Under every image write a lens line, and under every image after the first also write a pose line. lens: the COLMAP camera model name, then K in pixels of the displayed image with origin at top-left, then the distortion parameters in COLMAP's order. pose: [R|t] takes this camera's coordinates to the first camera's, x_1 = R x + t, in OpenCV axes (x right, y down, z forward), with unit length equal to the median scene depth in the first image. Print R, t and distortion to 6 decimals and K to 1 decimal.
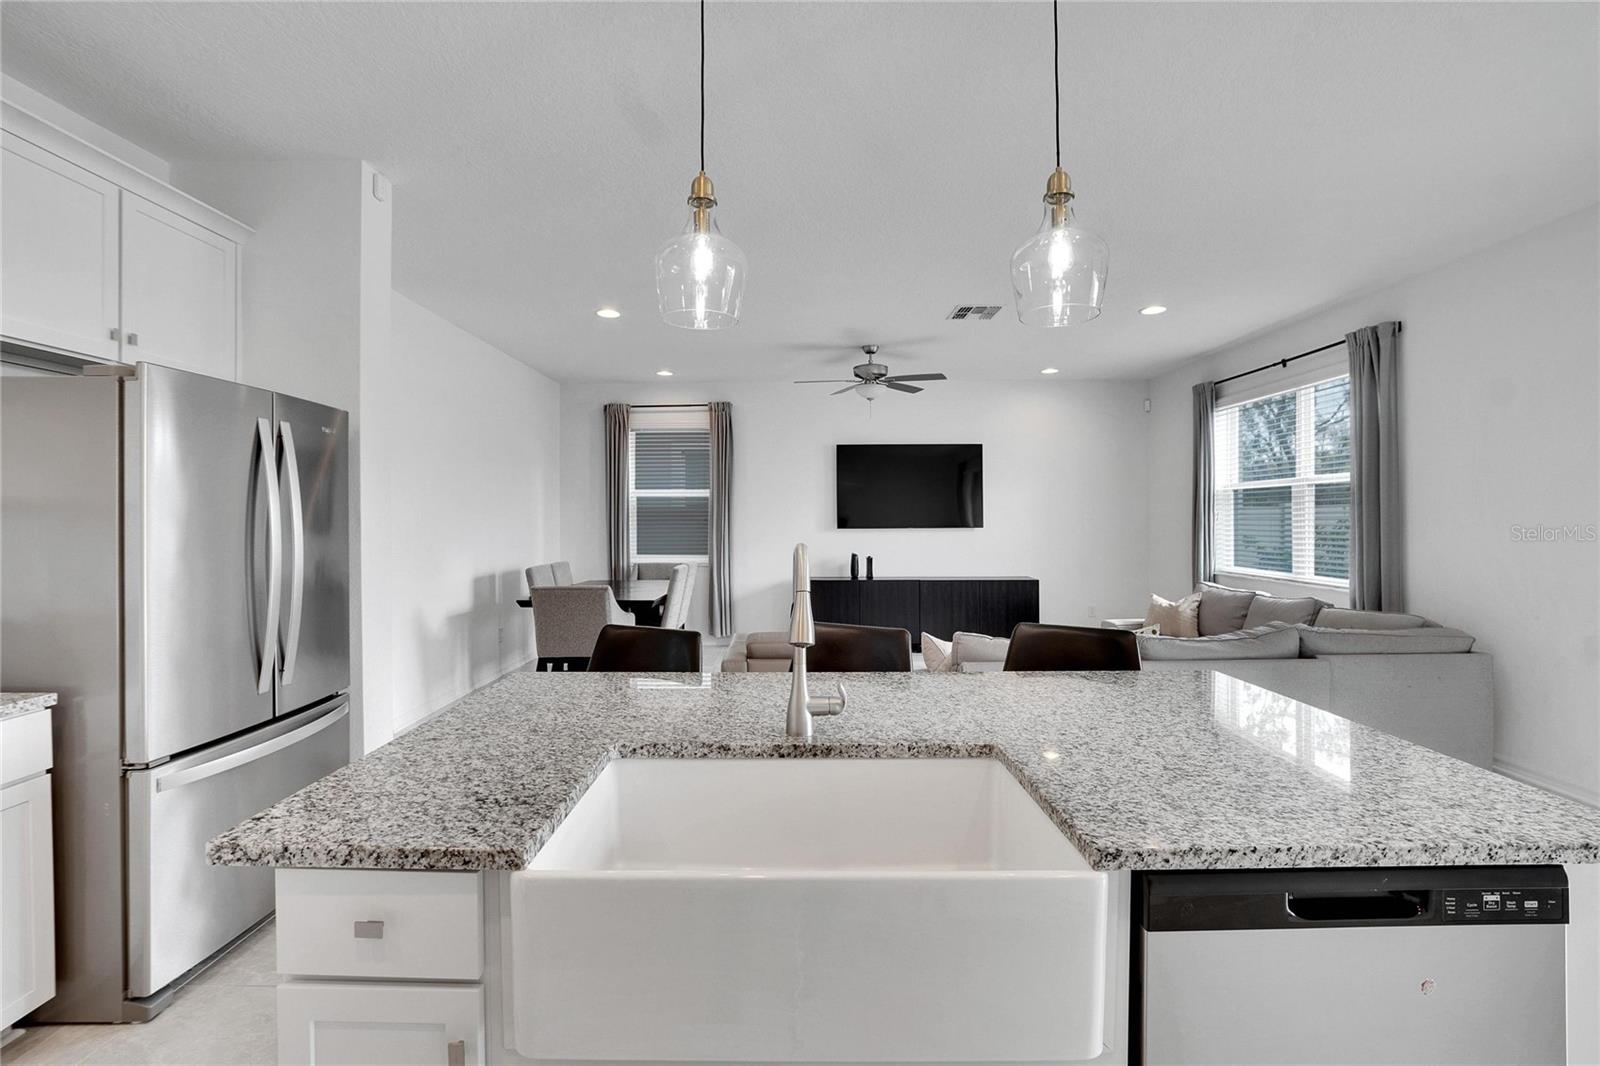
lens RADIAL K [[717.0, 0, 787.7], [0, 717.0, 517.1], [0, 0, 1]] dist [-0.020629, 0.000808]
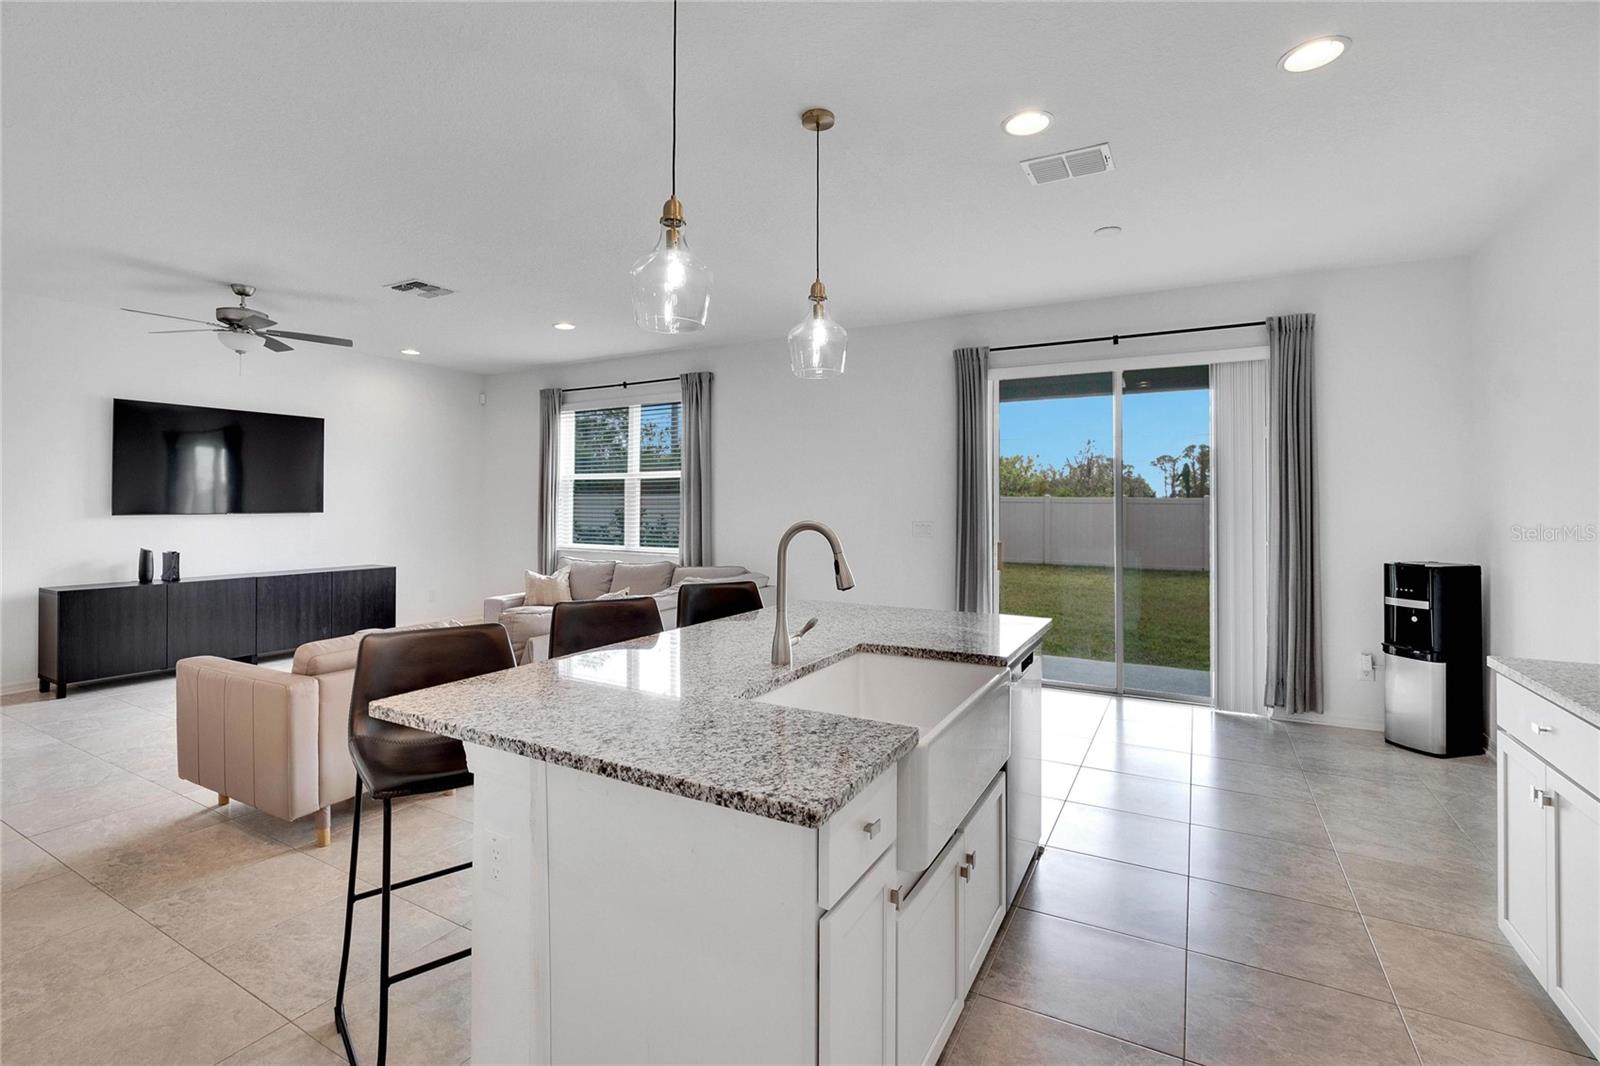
lens RADIAL K [[726.4, 0, 788.3], [0, 726.4, 490.1], [0, 0, 1]] dist [-0.016765, 0.000721]
pose [[0.480112, 0.020580, 0.876965, -0.345689], [-0.006020, 0.999779, -0.020167, 0.001606], [-0.877186, 0.004403, 0.480130, 0.098402]]
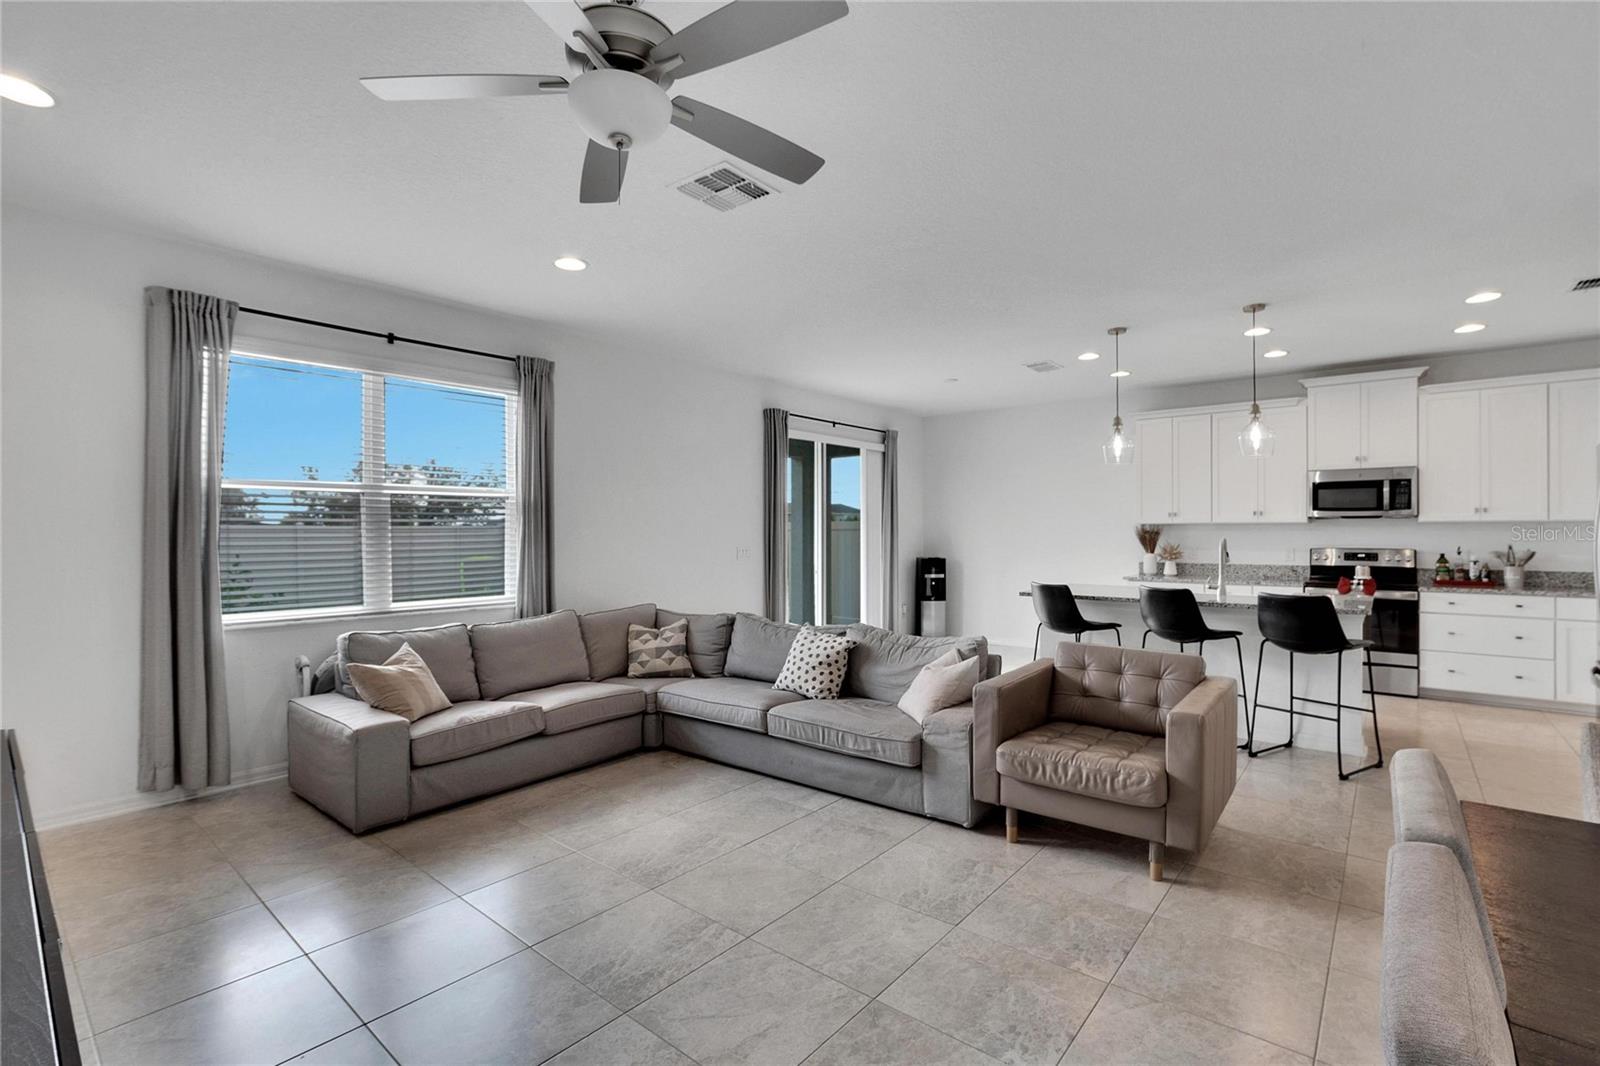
lens RADIAL K [[726.4, 0, 785.5], [0, 726.4, 533.9], [0, 0, 1]] dist [-0.021848, 0.001197]
pose [[-0.769542, 0.002328, 0.638592, -0.162227], [0.004243, 0.999990, 0.001468, 0.001591], [-0.638583, 0.003839, -0.769544, 1.420027]]
